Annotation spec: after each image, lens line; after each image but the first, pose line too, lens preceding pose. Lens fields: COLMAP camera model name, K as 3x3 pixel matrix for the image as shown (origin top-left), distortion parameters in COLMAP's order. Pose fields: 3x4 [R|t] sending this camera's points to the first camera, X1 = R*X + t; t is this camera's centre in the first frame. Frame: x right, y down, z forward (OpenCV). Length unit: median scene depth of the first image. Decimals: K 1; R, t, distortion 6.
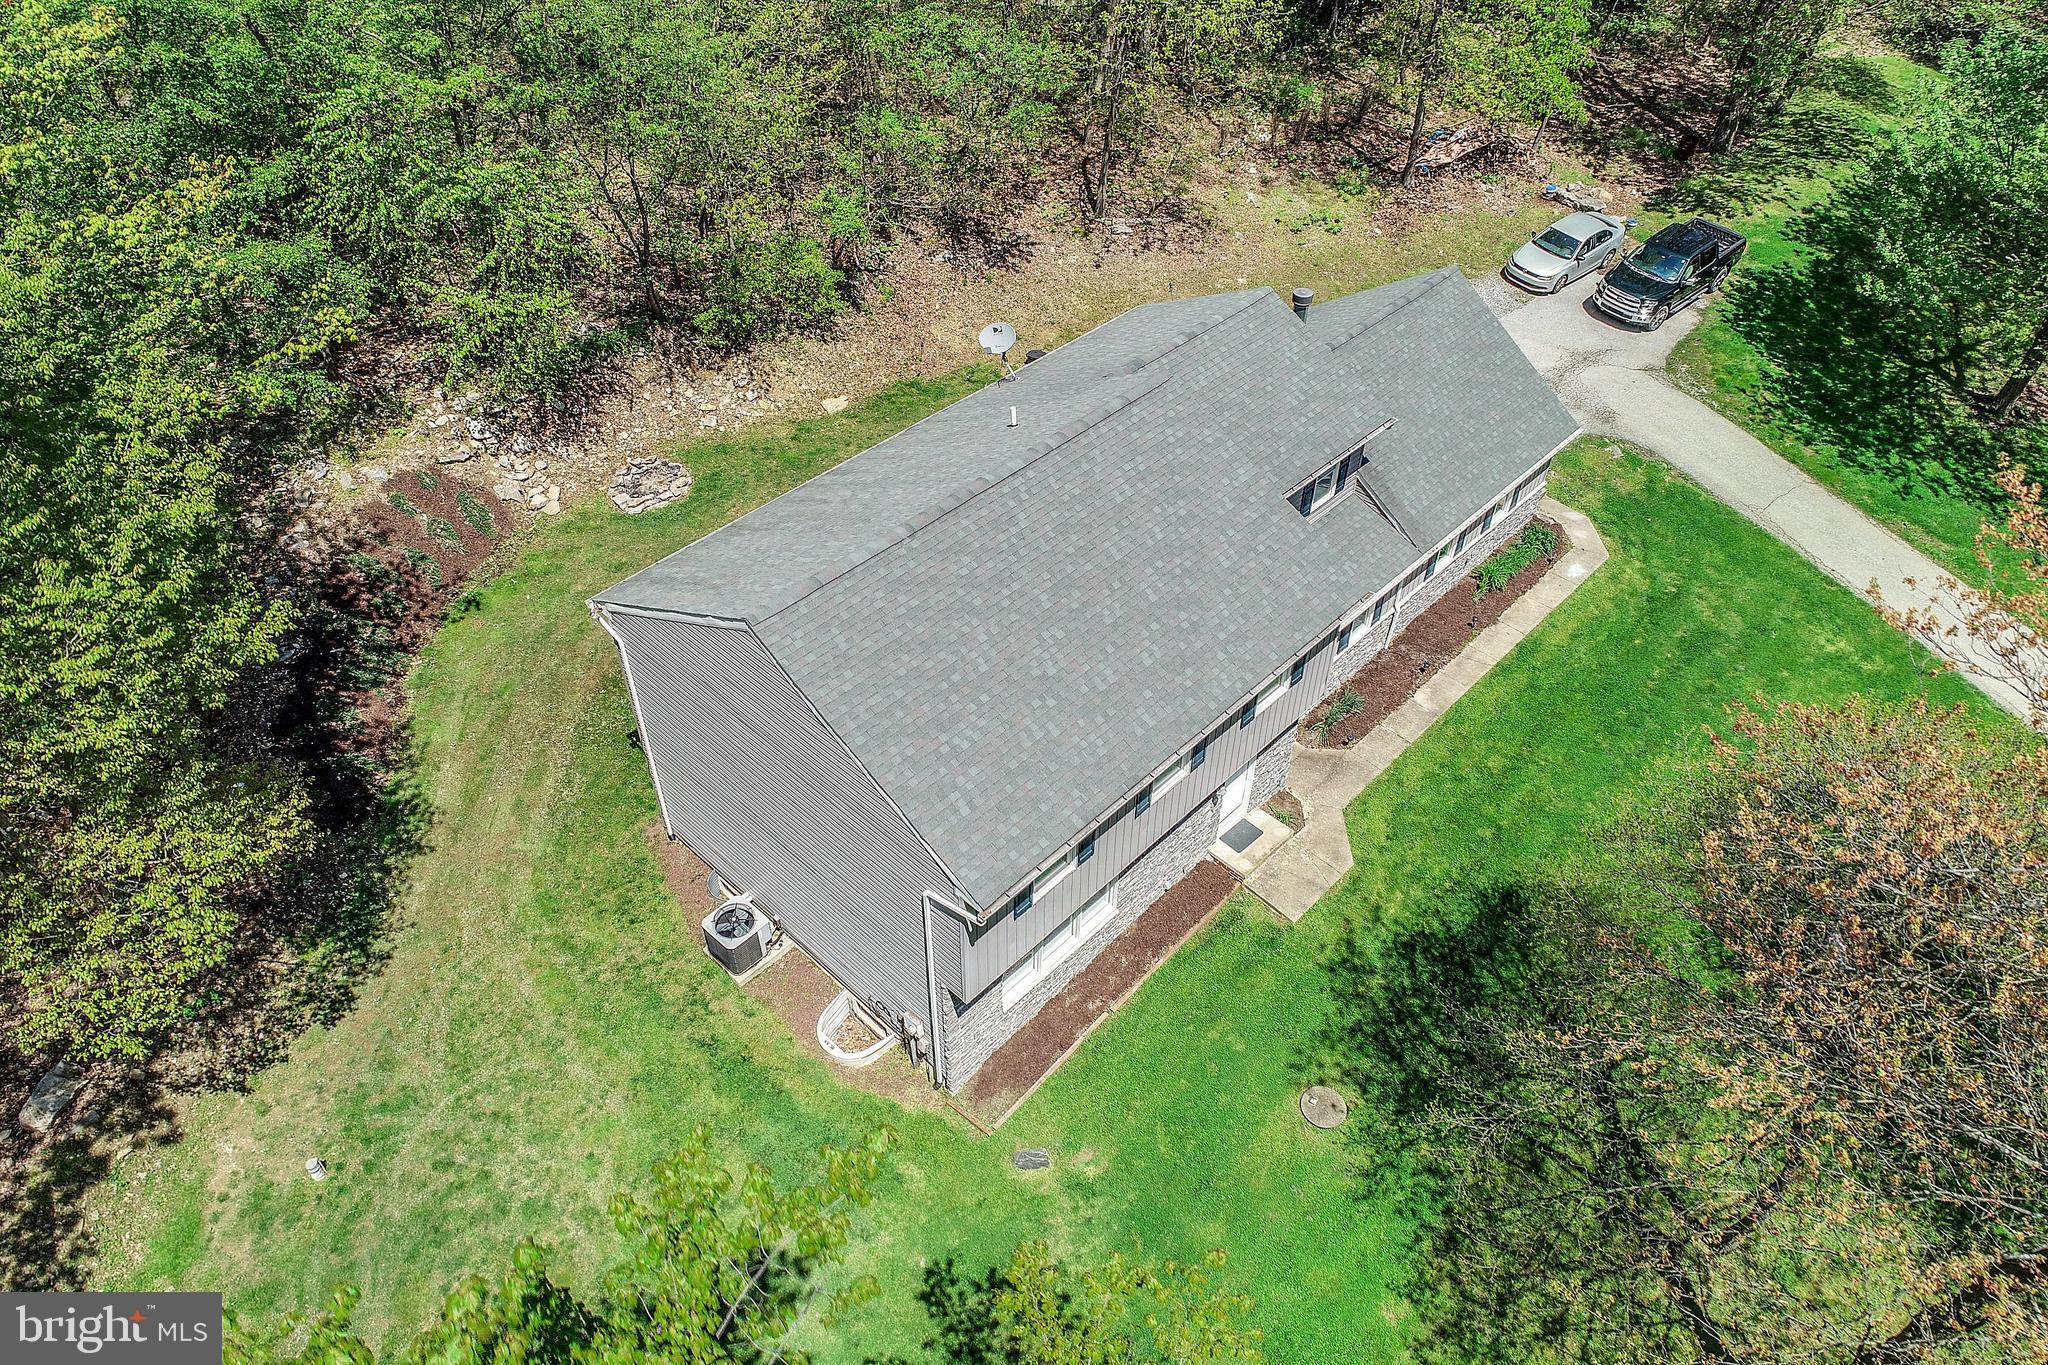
lens RADIAL K [[1360.7, 0, 1024.0], [0, 1360.7, 682.5], [0, 0, 1]] dist [-0.006436, -0.004590]
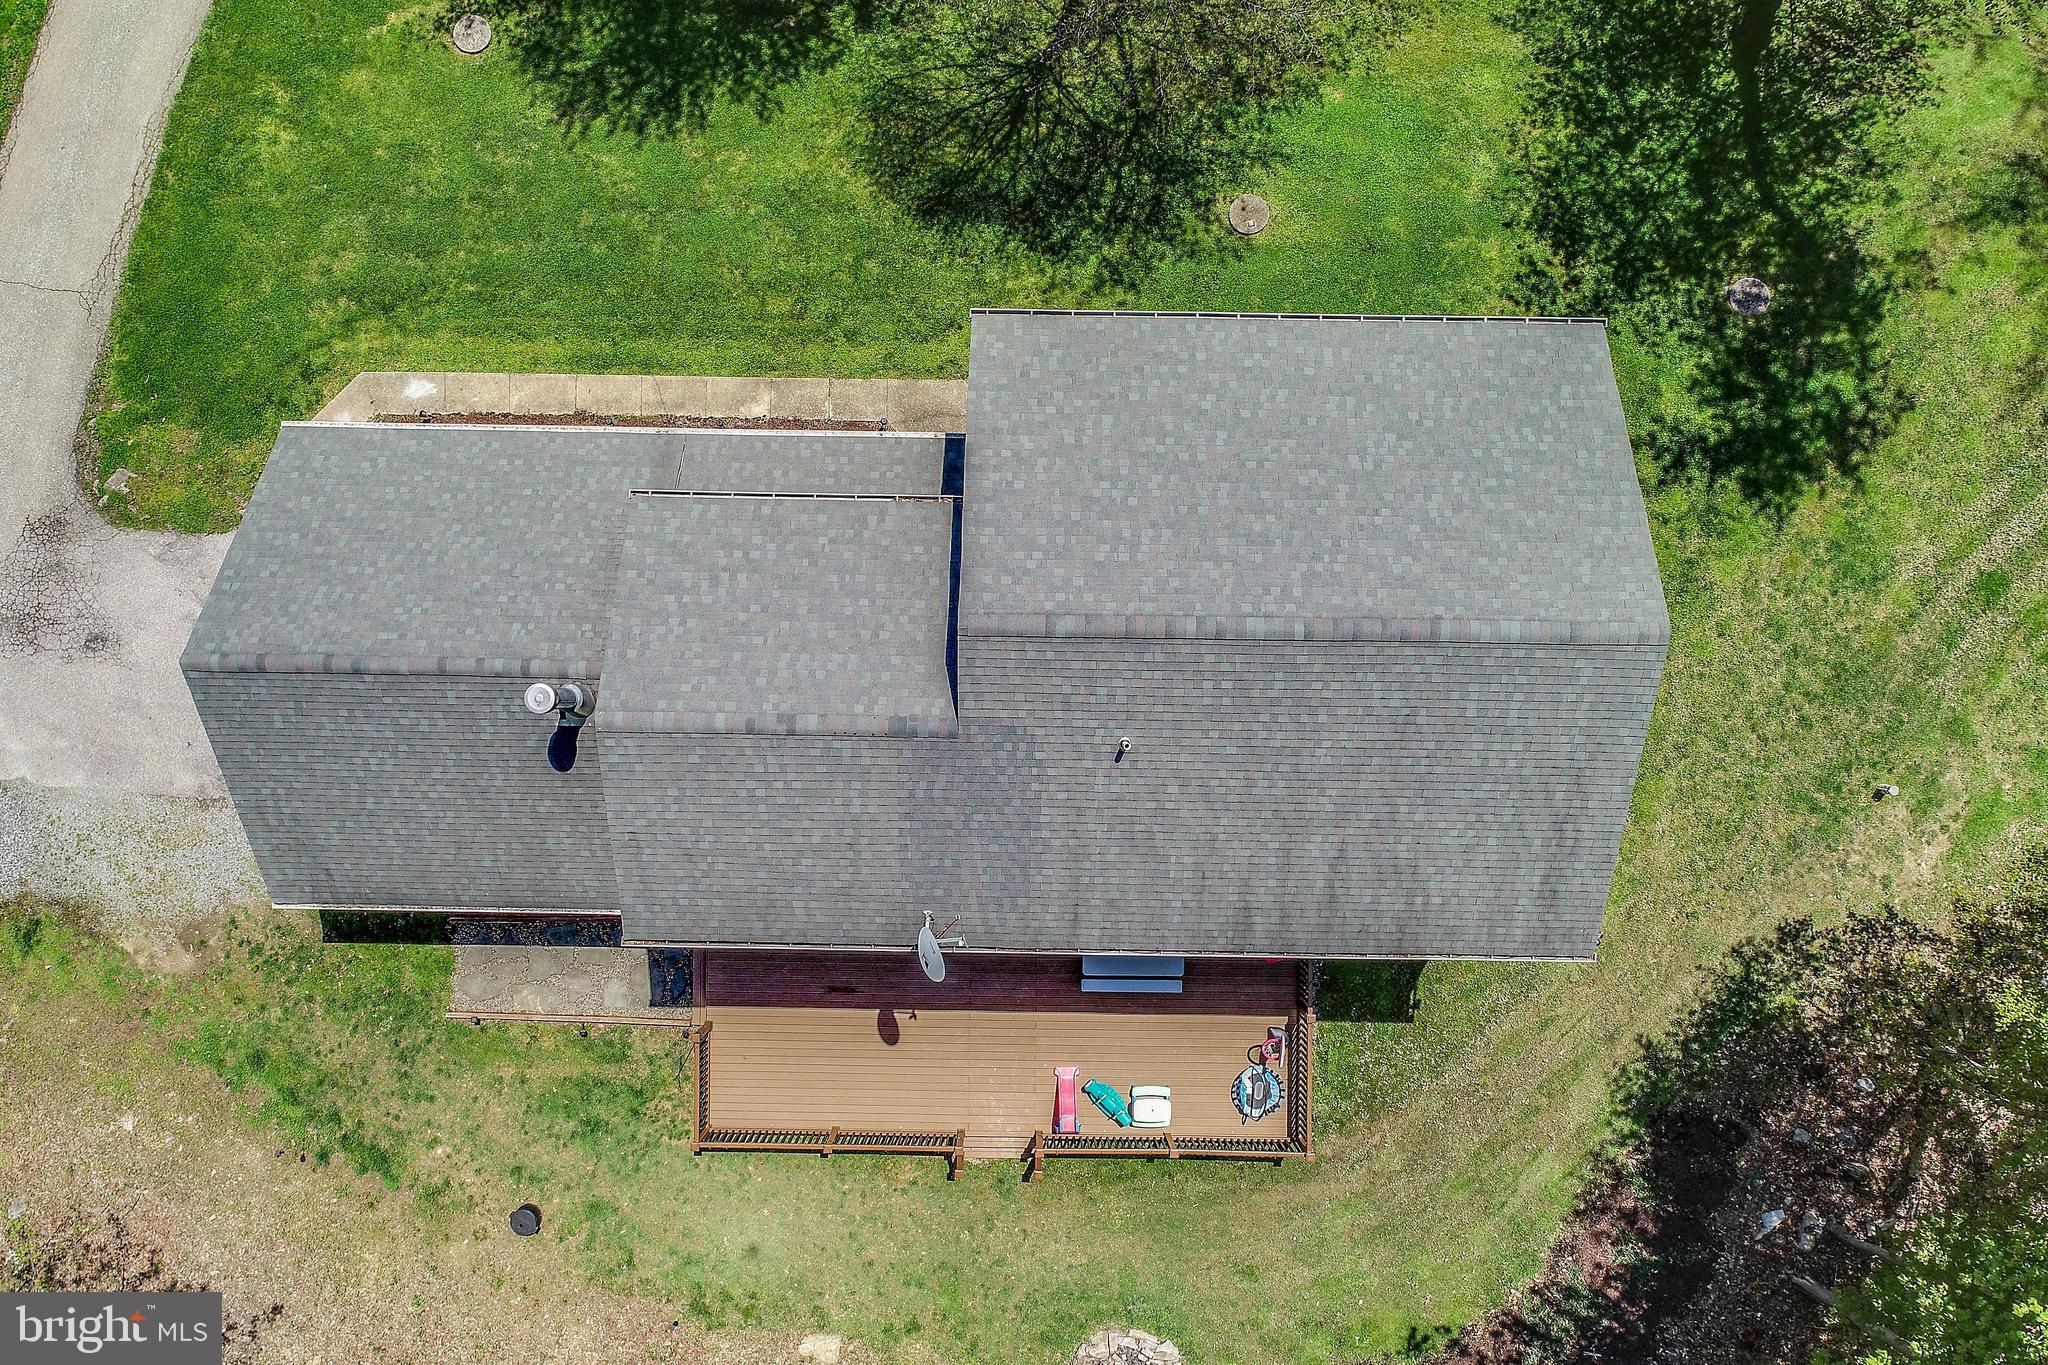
lens RADIAL K [[1360.7, 0, 1024.0], [0, 1360.7, 682.5], [0, 0, 1]] dist [-0.006436, -0.004590]
pose [[-0.680257, -0.732973, 0.000794, 0.052555], [0.500941, -0.464121, 0.730513, -0.703693], [-0.535078, 0.497335, 0.682898, 0.450239]]
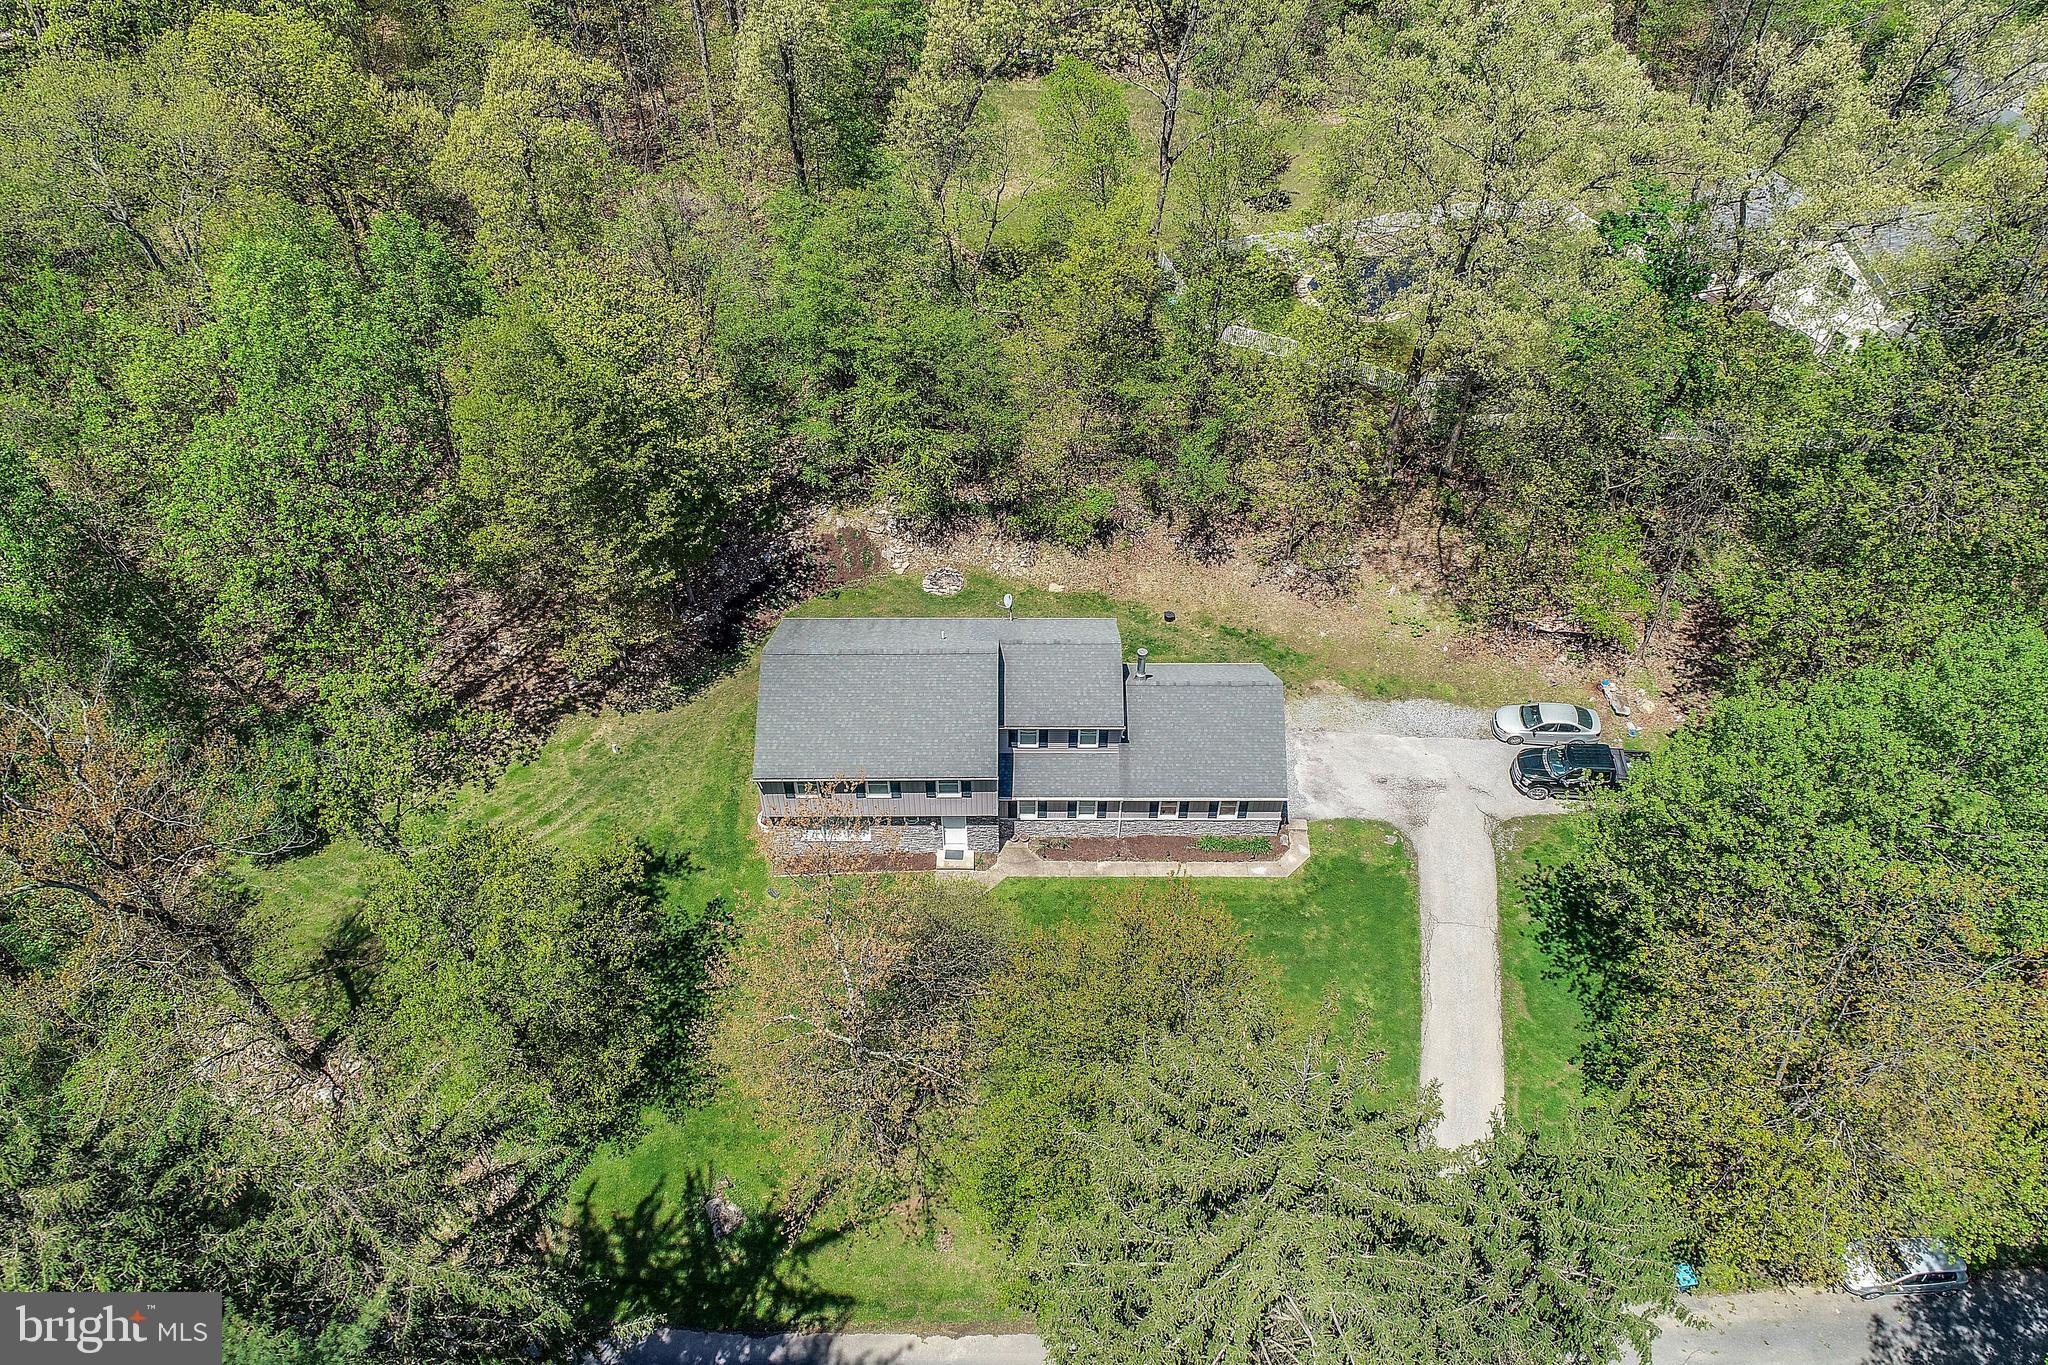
lens RADIAL K [[1377.6, 0, 1020.1], [0, 1377.6, 698.0], [0, 0, 1]] dist [0.003919, -0.000647]
pose [[0.692162, 0.494260, -0.525945, 1.257719], [-0.489389, 0.857013, 0.161331, -0.503326], [0.530481, 0.145724, 0.835077, -0.803263]]
